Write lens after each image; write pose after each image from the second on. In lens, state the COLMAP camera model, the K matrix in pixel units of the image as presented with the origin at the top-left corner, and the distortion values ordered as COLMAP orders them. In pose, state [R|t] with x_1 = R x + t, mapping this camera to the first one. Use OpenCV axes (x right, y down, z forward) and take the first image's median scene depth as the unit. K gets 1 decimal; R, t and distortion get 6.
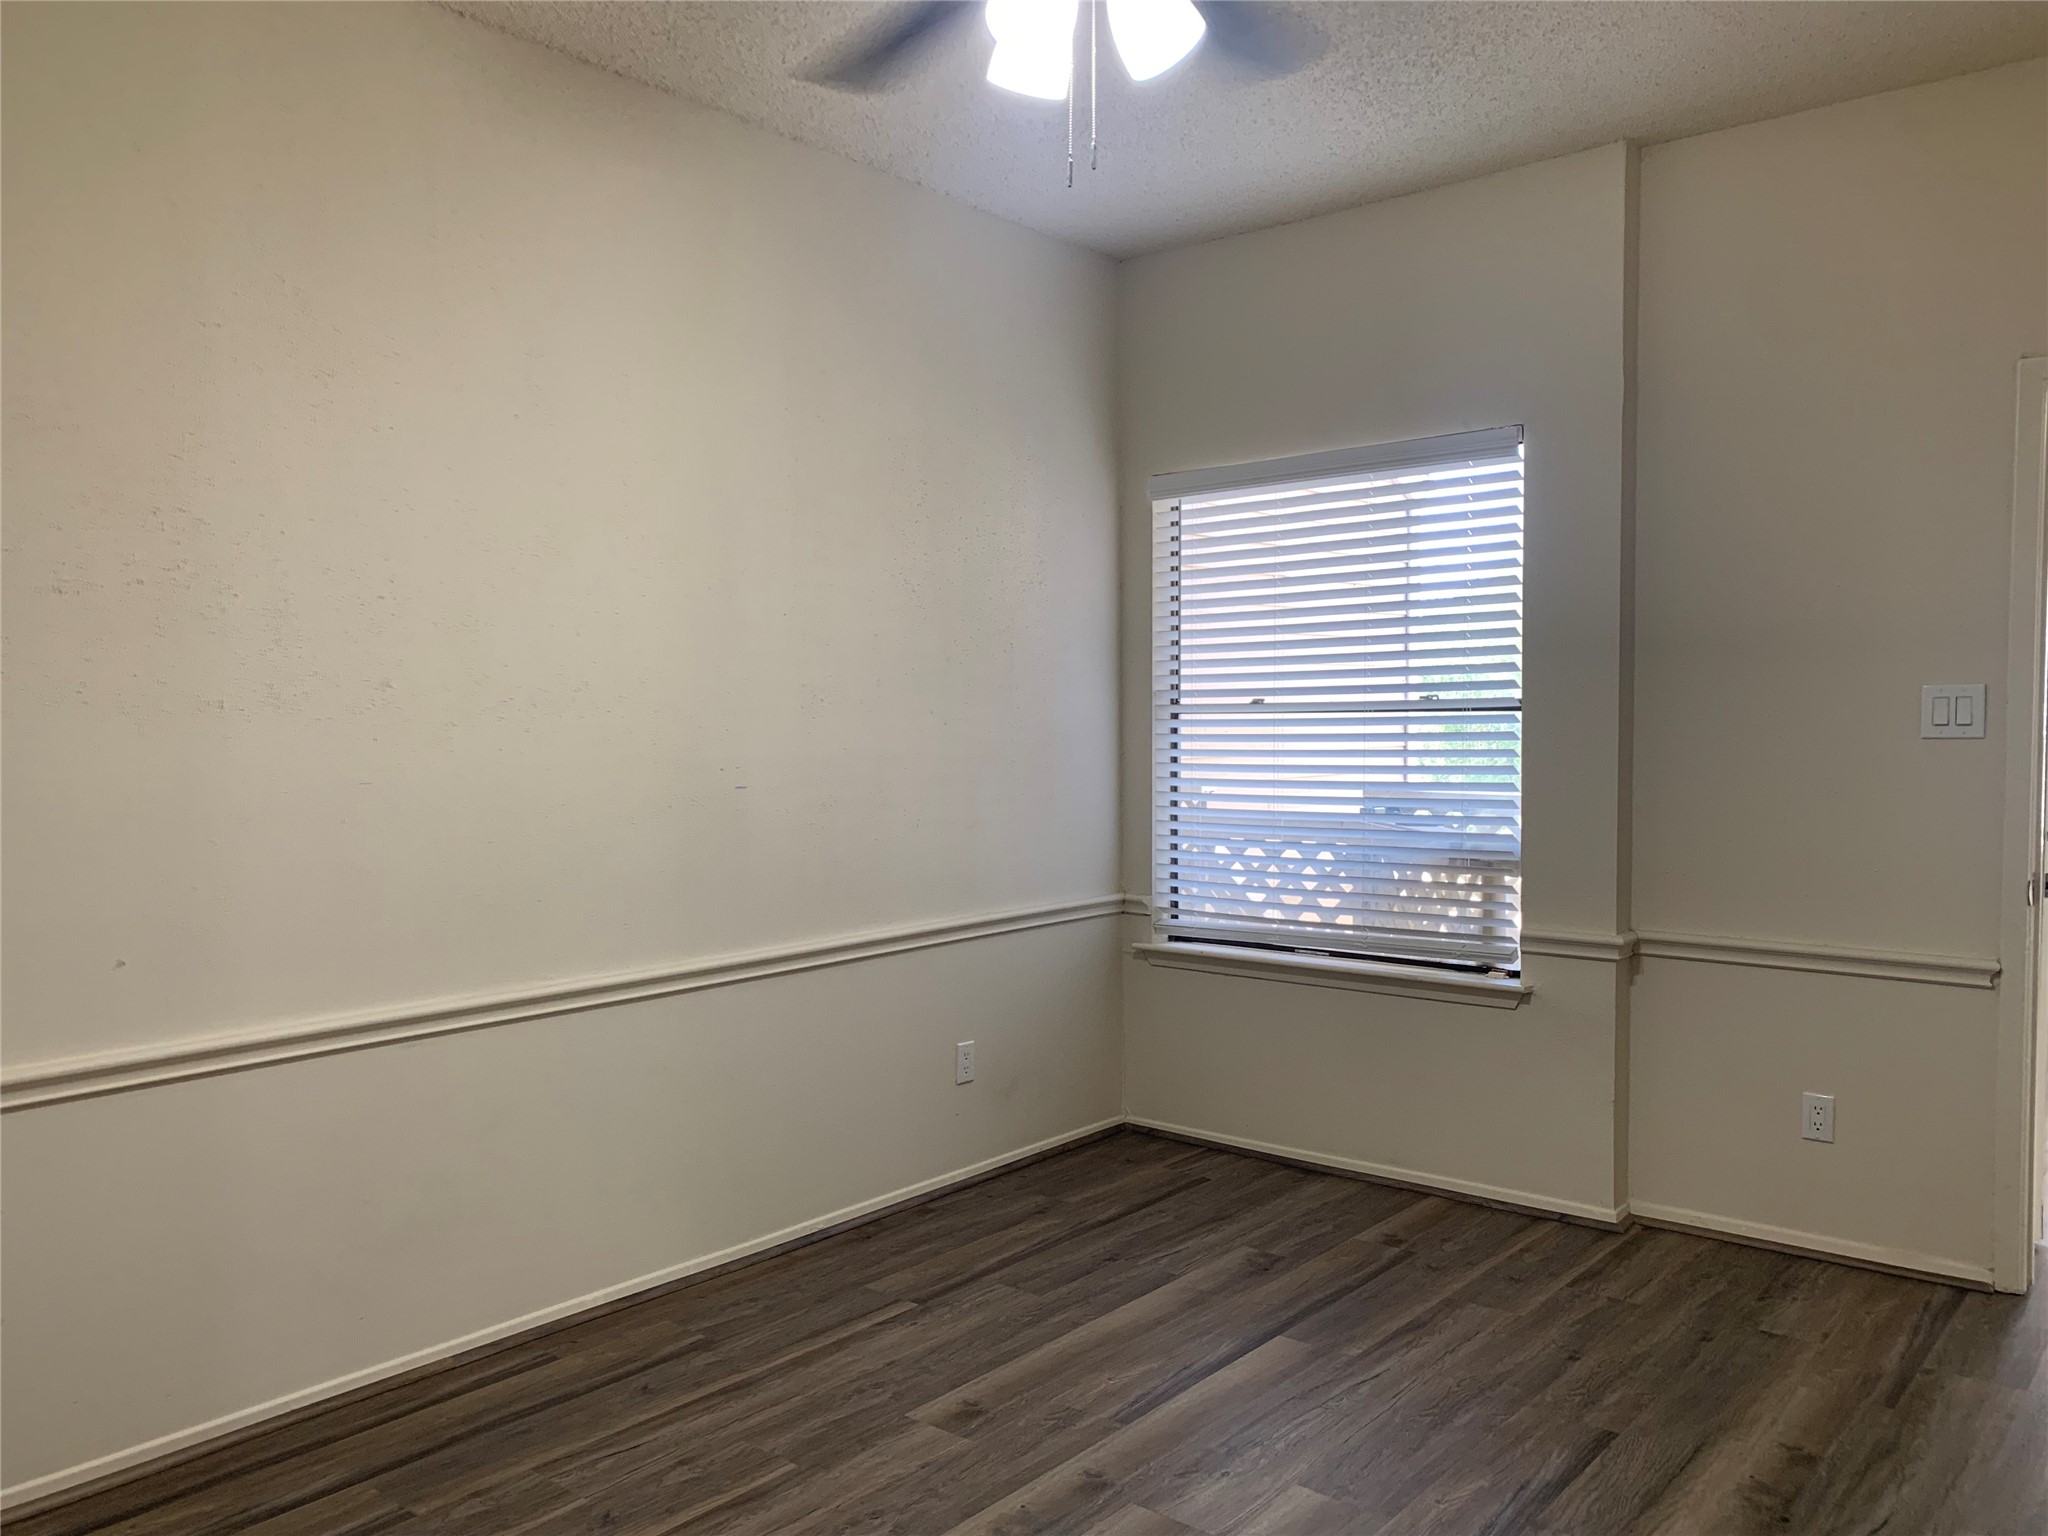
lens RADIAL K [[1610.4, 0, 1015.9], [0, 1610.4, 769.3], [0, 0, 1]] dist [0.029742, 0.001935]
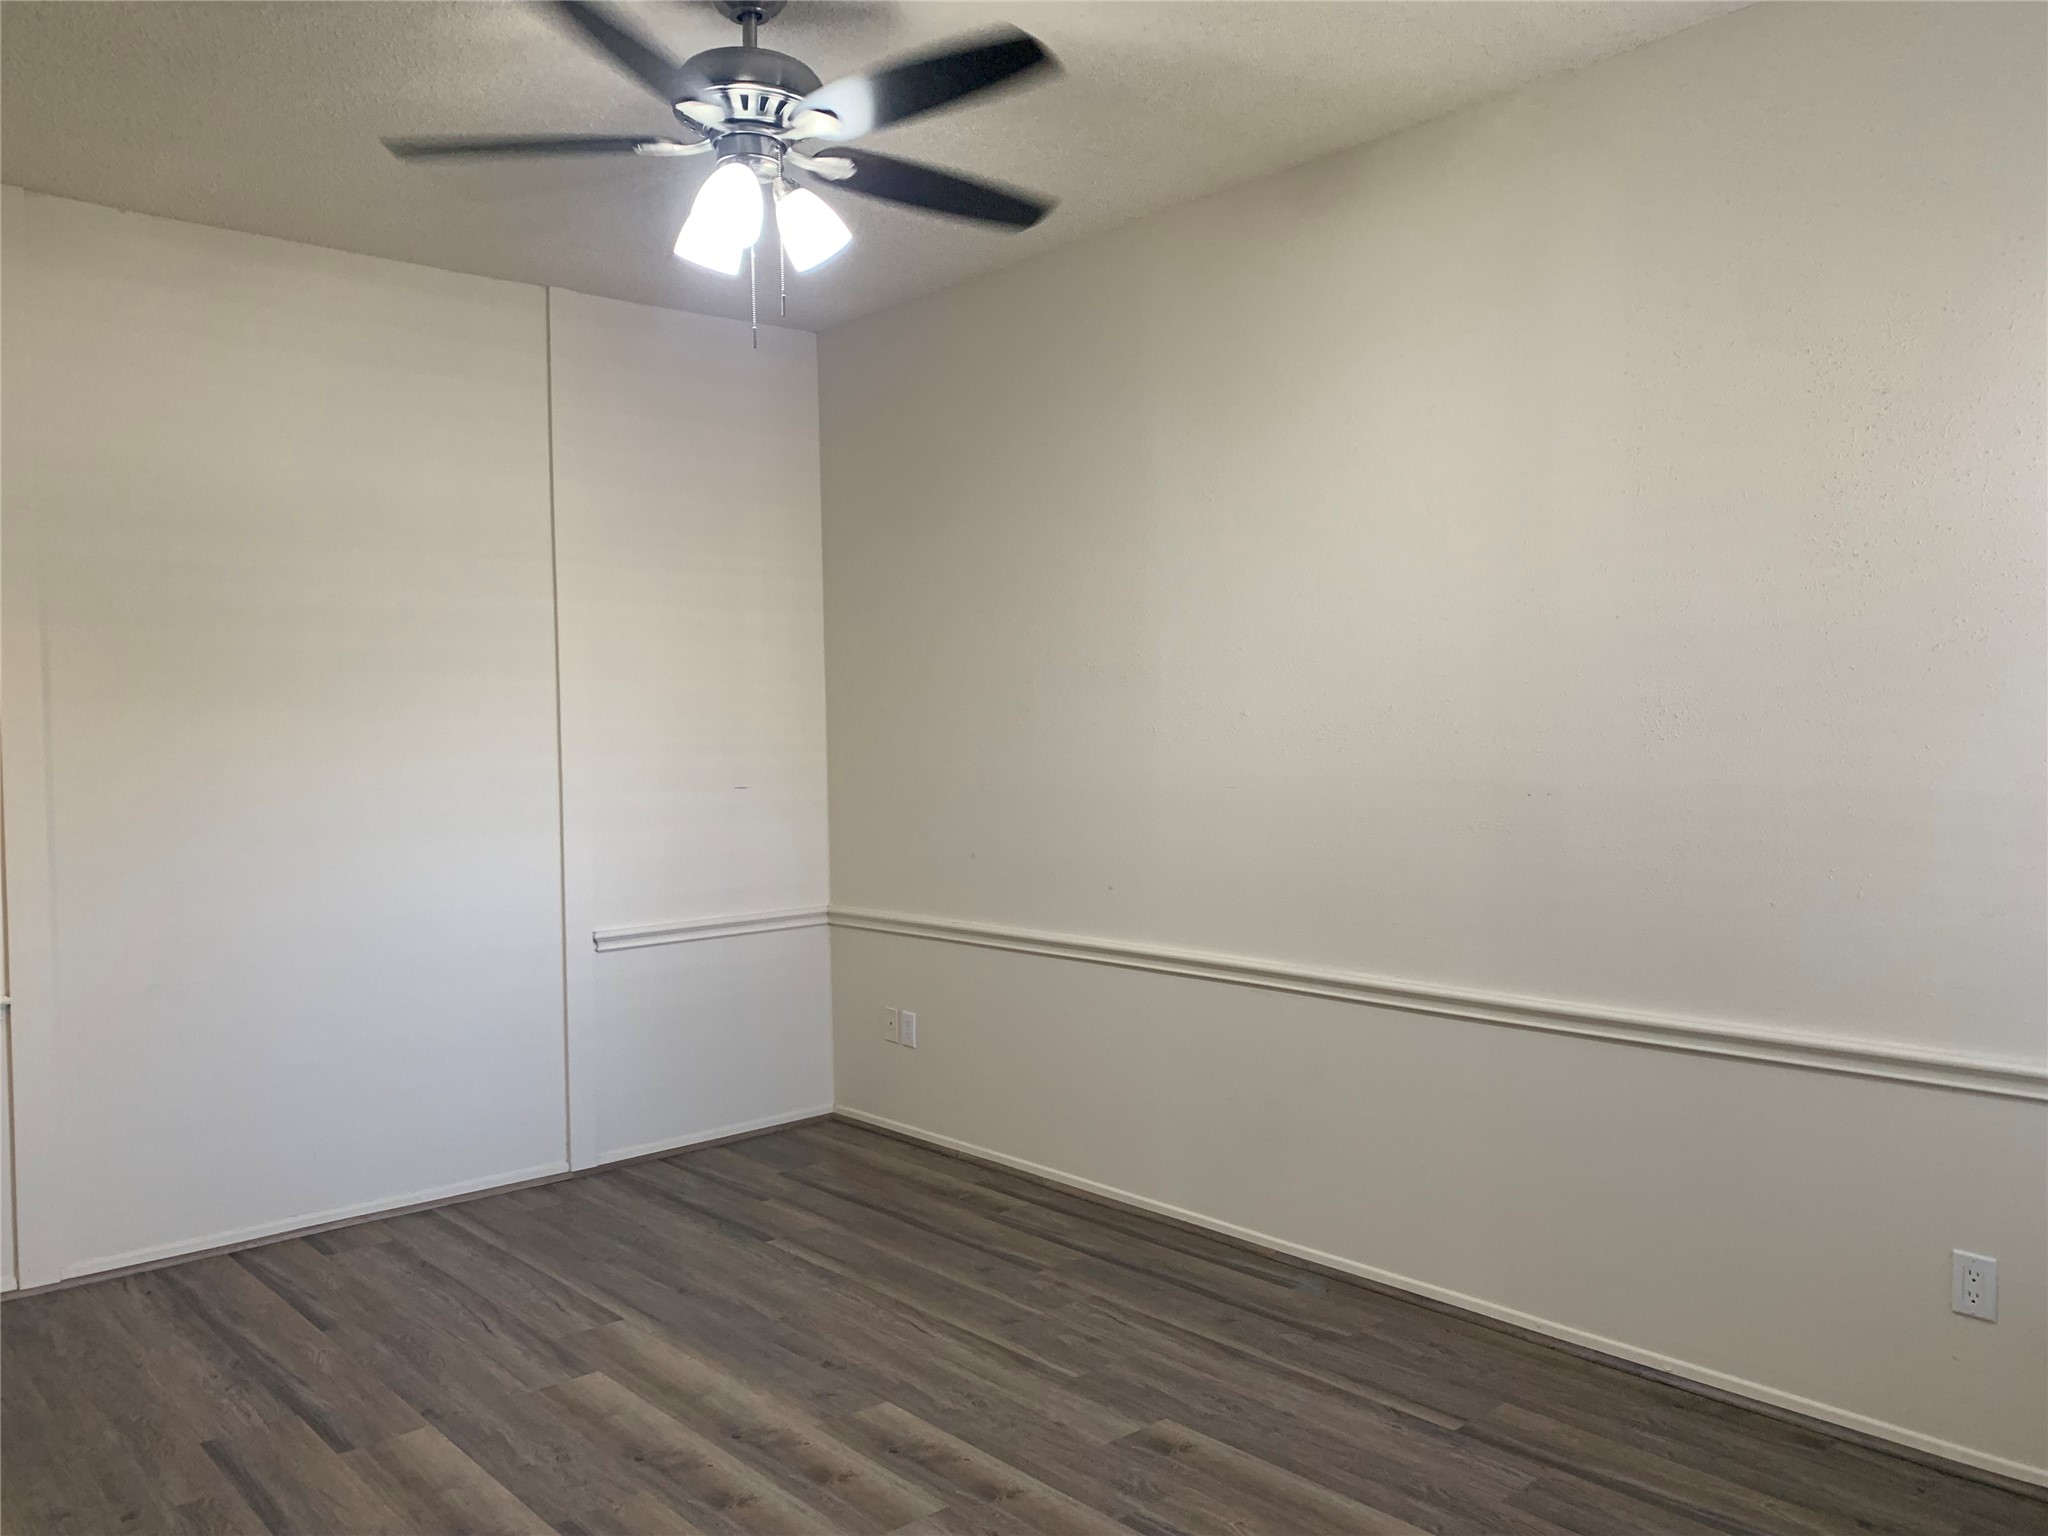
lens RADIAL K [[1610.4, 0, 1015.9], [0, 1610.4, 769.3], [0, 0, 1]] dist [0.029742, 0.001935]
pose [[-0.163227, 0.037320, -0.985882, 0.884805], [-0.015569, 0.999062, 0.040397, -0.053490], [0.986466, 0.021943, -0.162493, 0.986372]]
